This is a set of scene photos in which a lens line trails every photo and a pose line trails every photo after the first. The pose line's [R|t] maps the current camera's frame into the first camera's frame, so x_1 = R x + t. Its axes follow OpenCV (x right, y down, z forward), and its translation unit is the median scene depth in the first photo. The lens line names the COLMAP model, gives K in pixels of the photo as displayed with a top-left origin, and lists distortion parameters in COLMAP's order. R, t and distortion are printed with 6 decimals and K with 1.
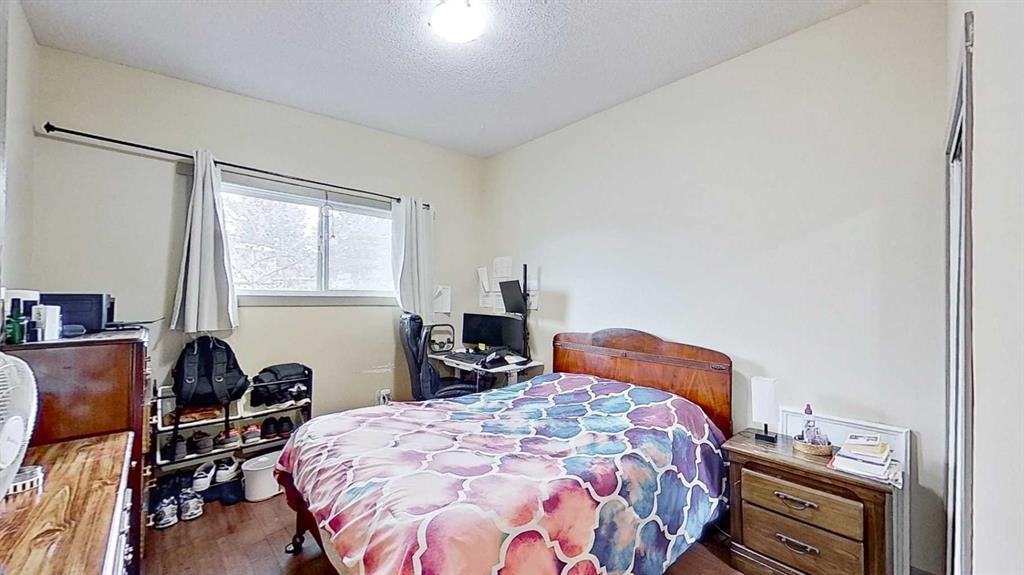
lens RADIAL K [[385.6, 0, 512.0], [0, 385.6, 287.5], [0, 0, 1]] dist [0.015136, 0.000112]
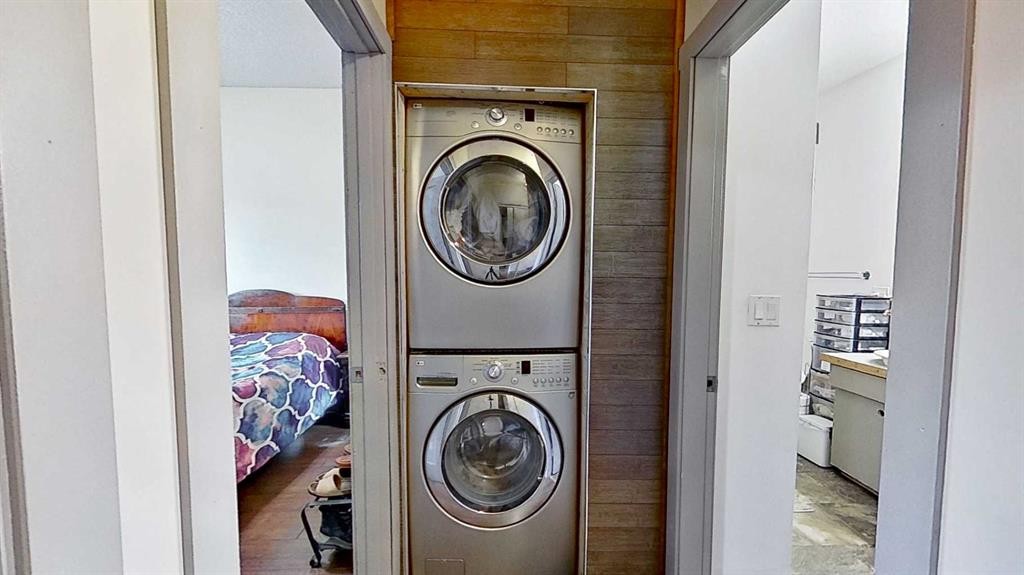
lens RADIAL K [[385.6, 0, 512.0], [0, 385.6, 287.5], [0, 0, 1]] dist [0.015136, 0.000112]
pose [[0.660322, -0.081974, 0.746495, -0.124798], [0.013445, 0.995156, 0.097387, -0.001930], [-0.750862, -0.054270, 0.658225, -0.539718]]
